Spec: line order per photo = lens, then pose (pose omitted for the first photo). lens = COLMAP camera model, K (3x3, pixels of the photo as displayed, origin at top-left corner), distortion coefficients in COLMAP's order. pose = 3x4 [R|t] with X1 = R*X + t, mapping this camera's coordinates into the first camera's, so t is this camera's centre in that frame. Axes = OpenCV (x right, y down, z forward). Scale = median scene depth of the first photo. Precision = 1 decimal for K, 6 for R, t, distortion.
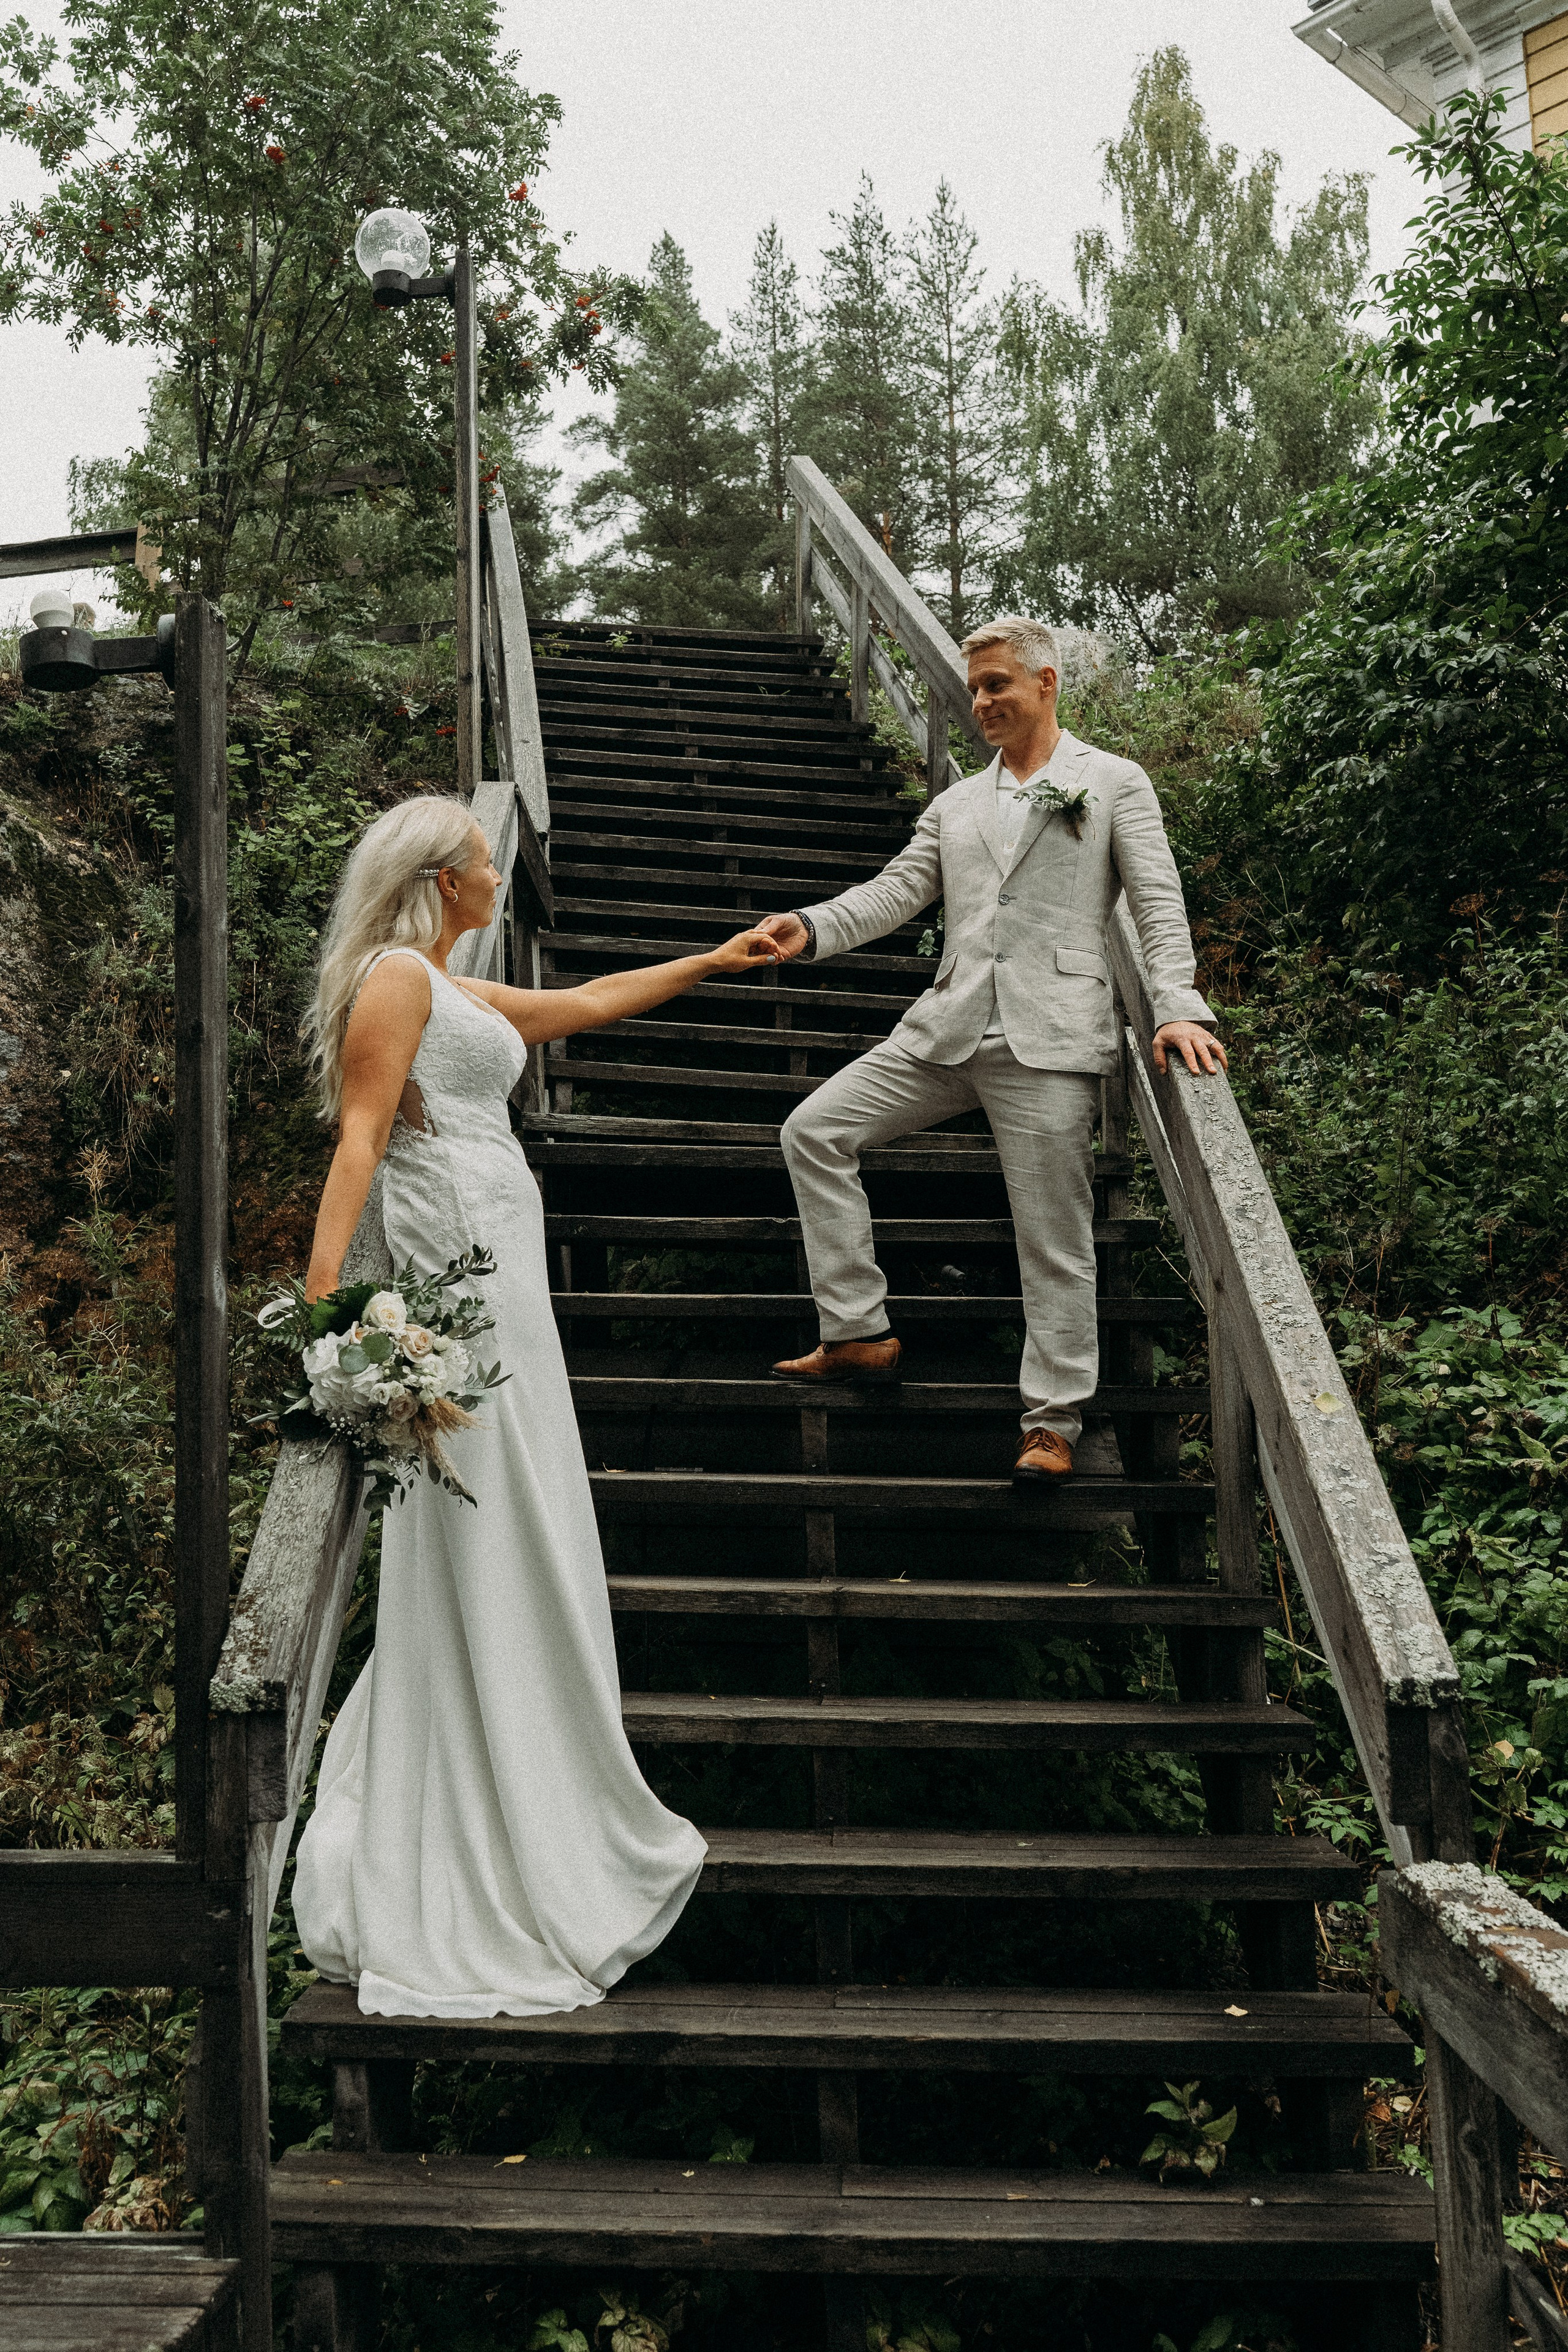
lens RADIAL K [[2219.8, 0, 789.4], [0, 2219.8, 1198.7], [0, 0, 1]] dist [-0.017354, 0.000000]
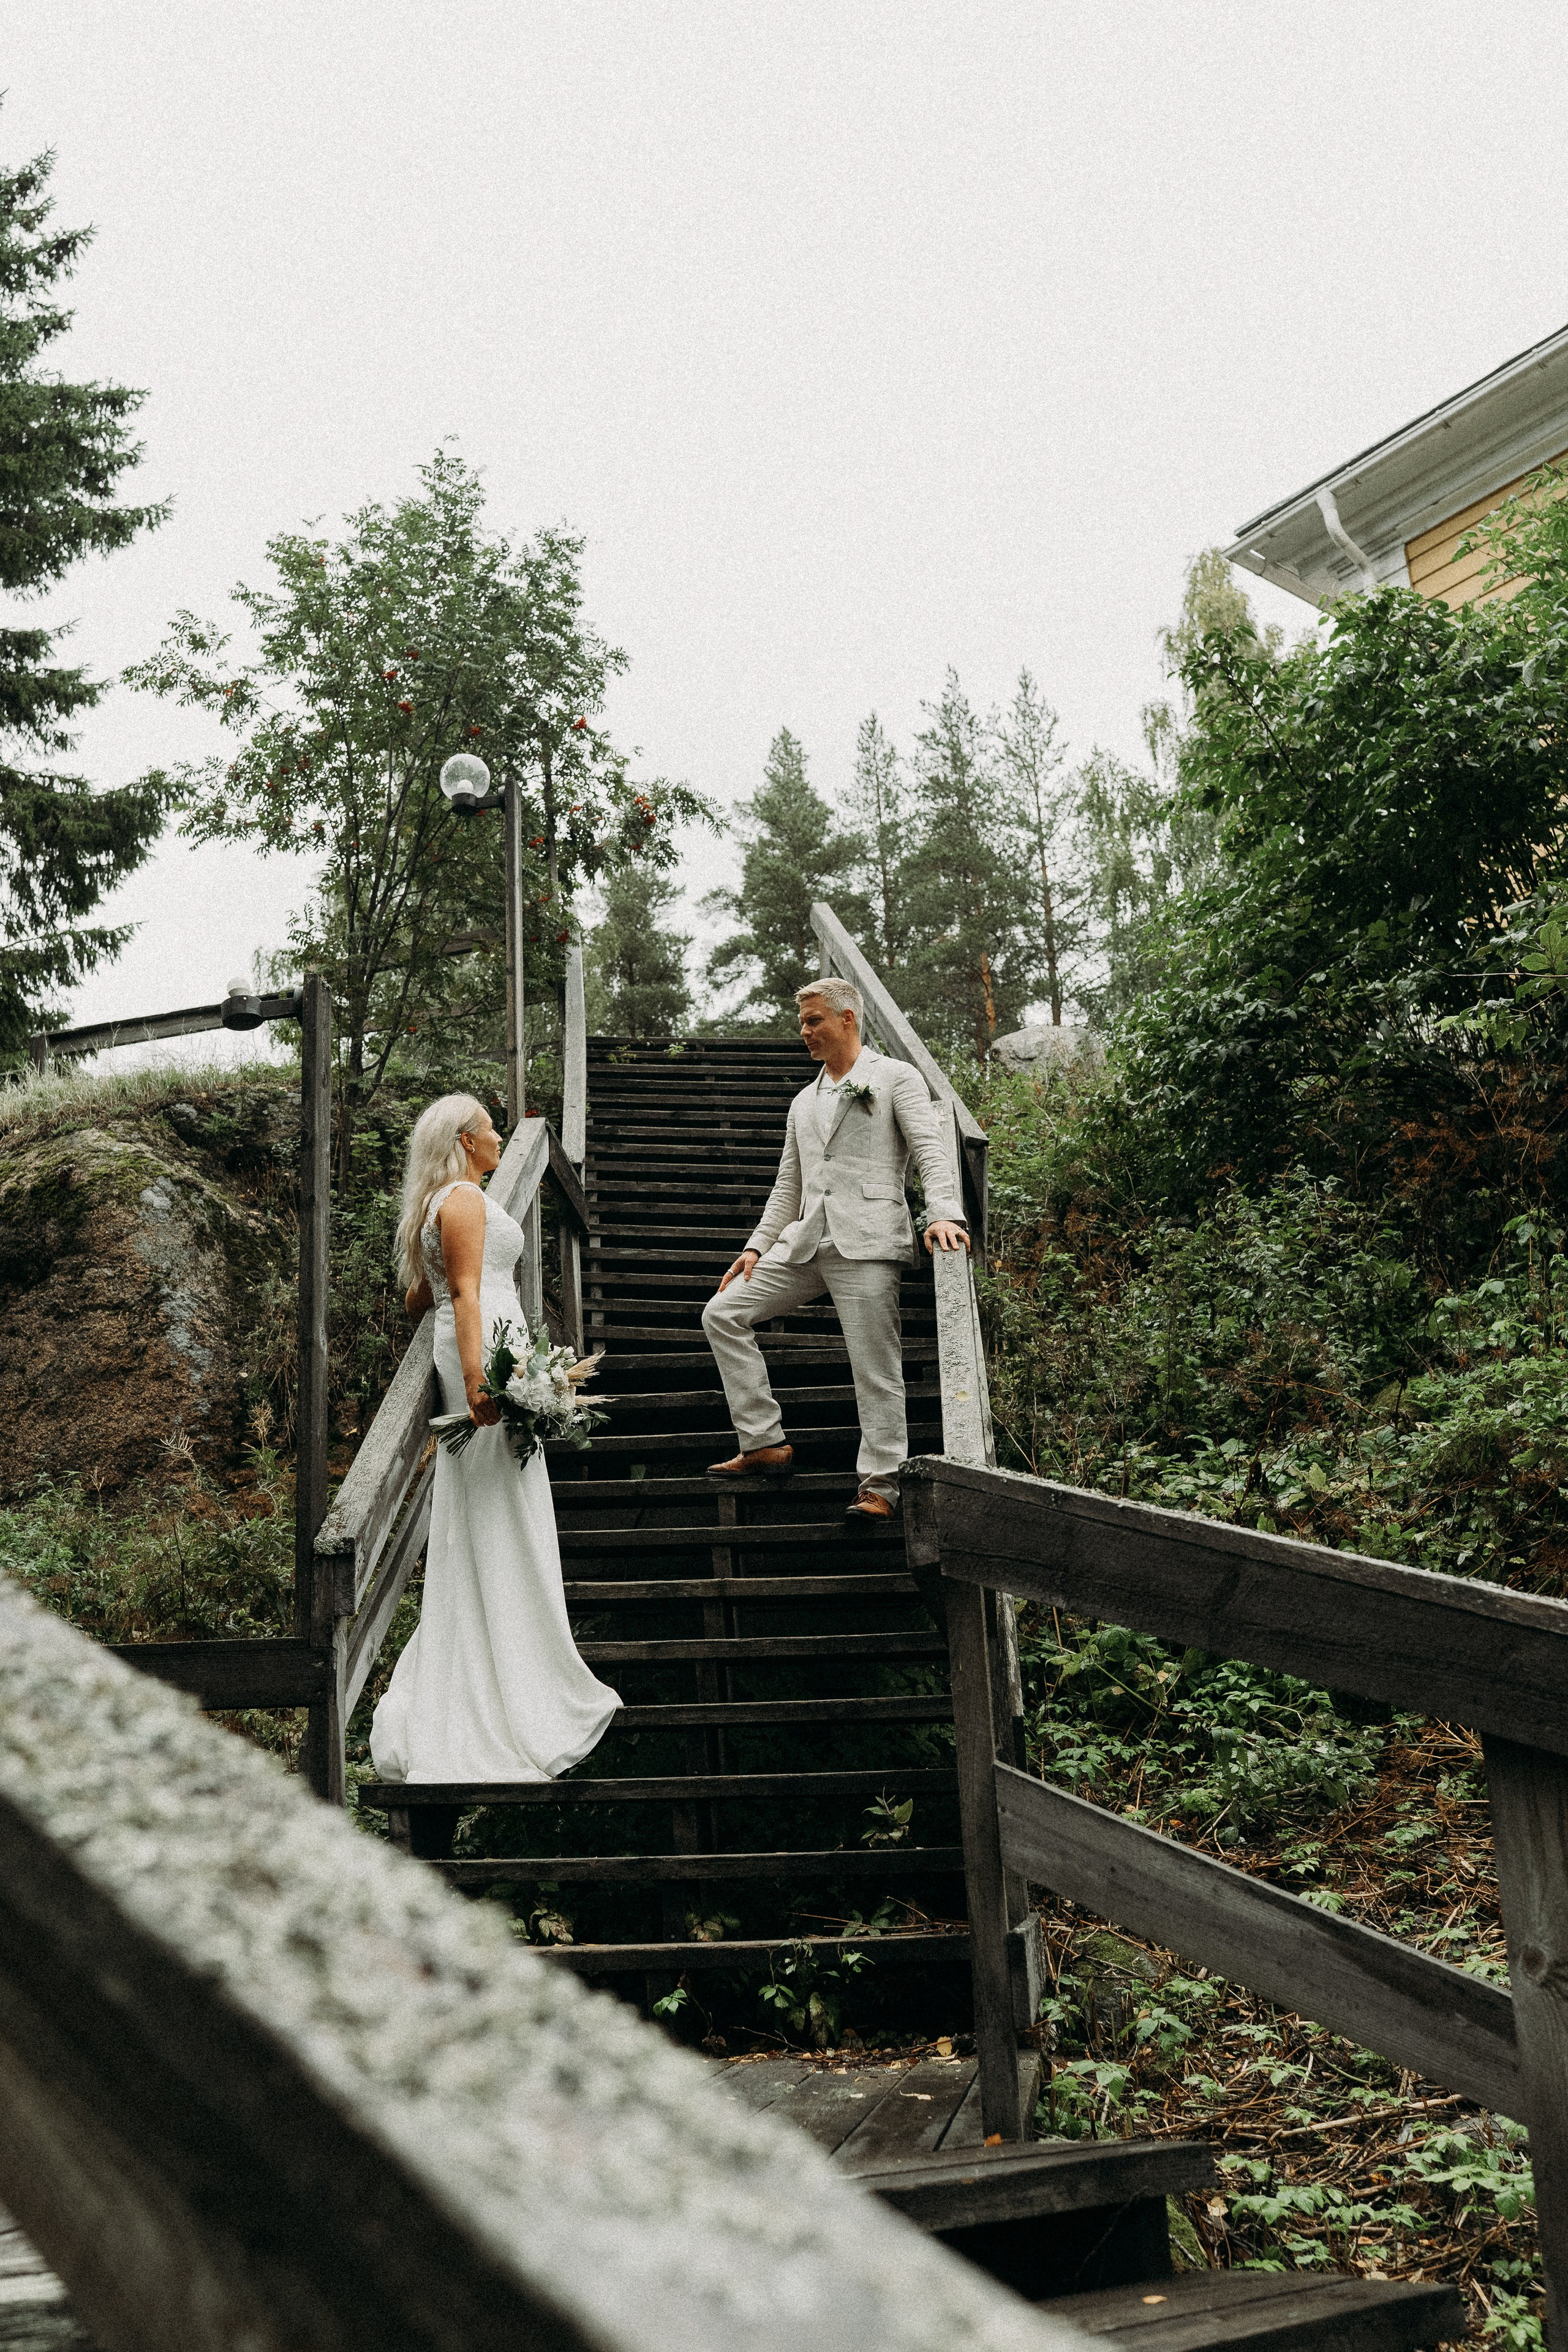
lens RADIAL K [[2219.8, 0, 798.4], [0, 2219.8, 1181.0], [0, 0, 1]] dist [-0.017354, 0.000000]
pose [[0.996477, -0.050552, -0.066925, 0.087987], [0.035764, 0.977871, -0.206130, 0.102532], [0.075864, 0.203010, 0.976233, -0.261994]]
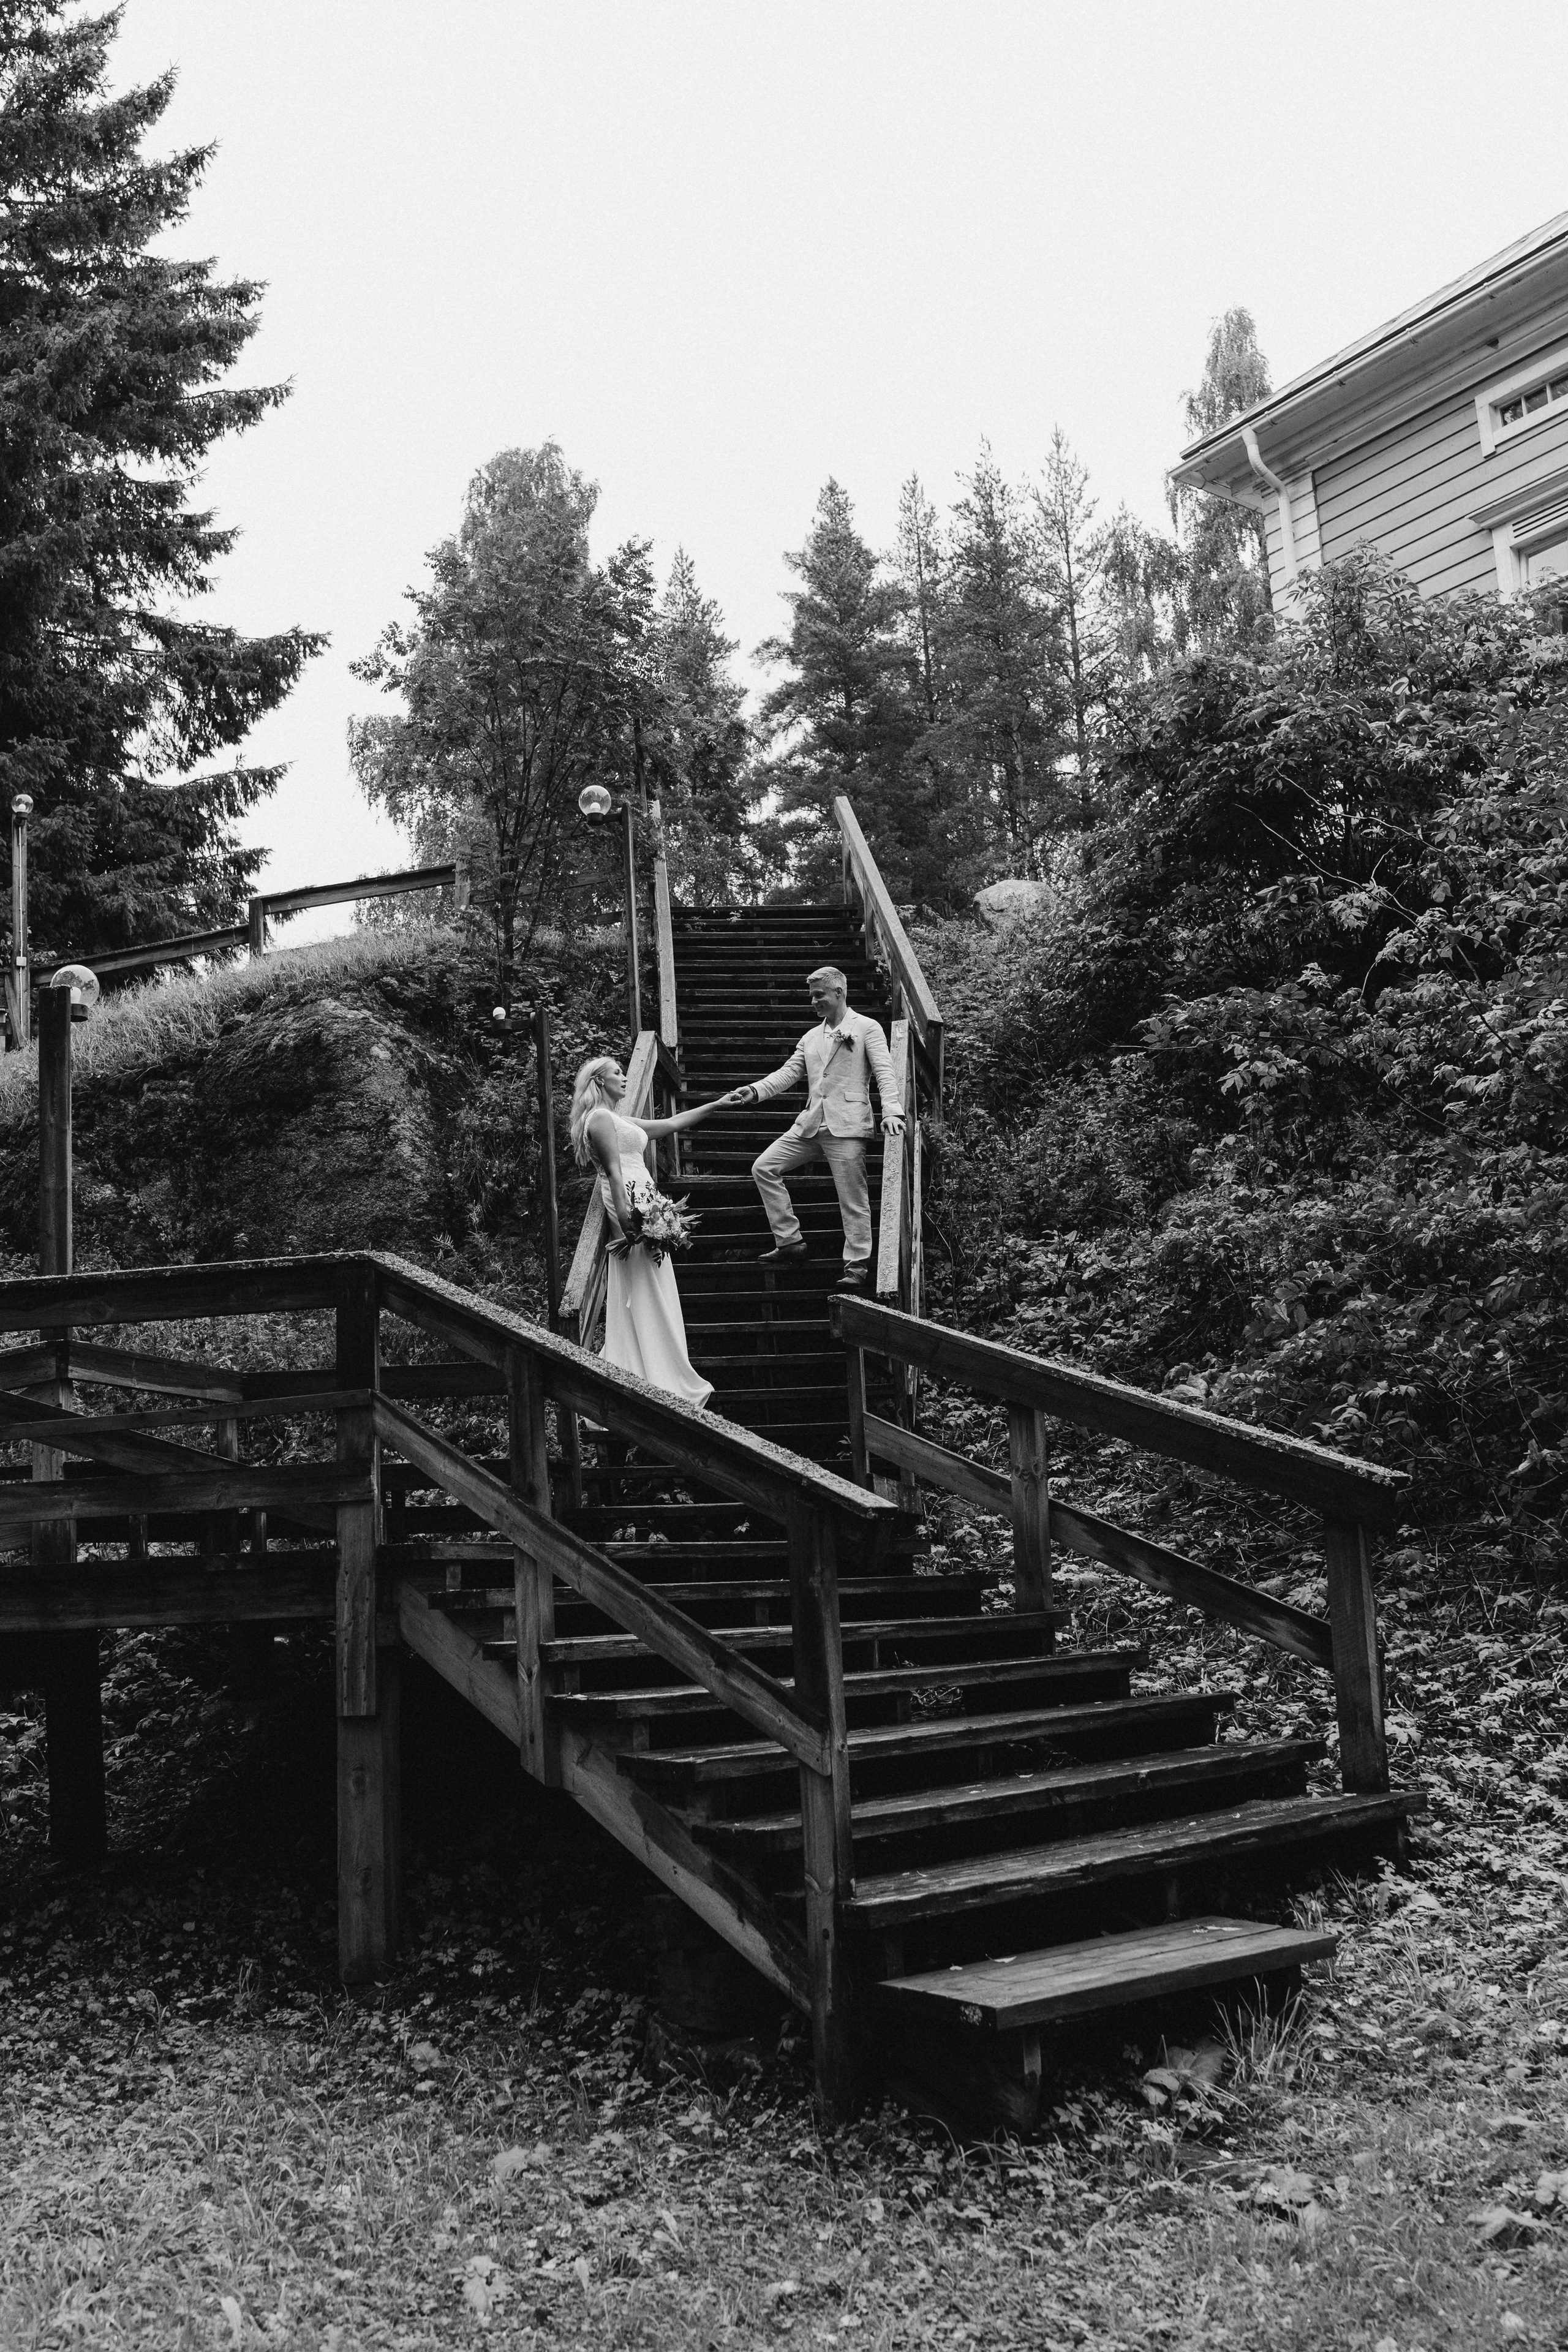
lens RADIAL K [[2219.8, 0, 792.3], [0, 2219.8, 1169.9], [0, 0, 1]] dist [-0.017354, 0.000000]
pose [[0.993199, -0.051457, -0.104442, 0.164076], [0.043763, 0.996248, -0.074670, 0.089062], [0.107892, 0.069592, 0.991724, -0.828093]]
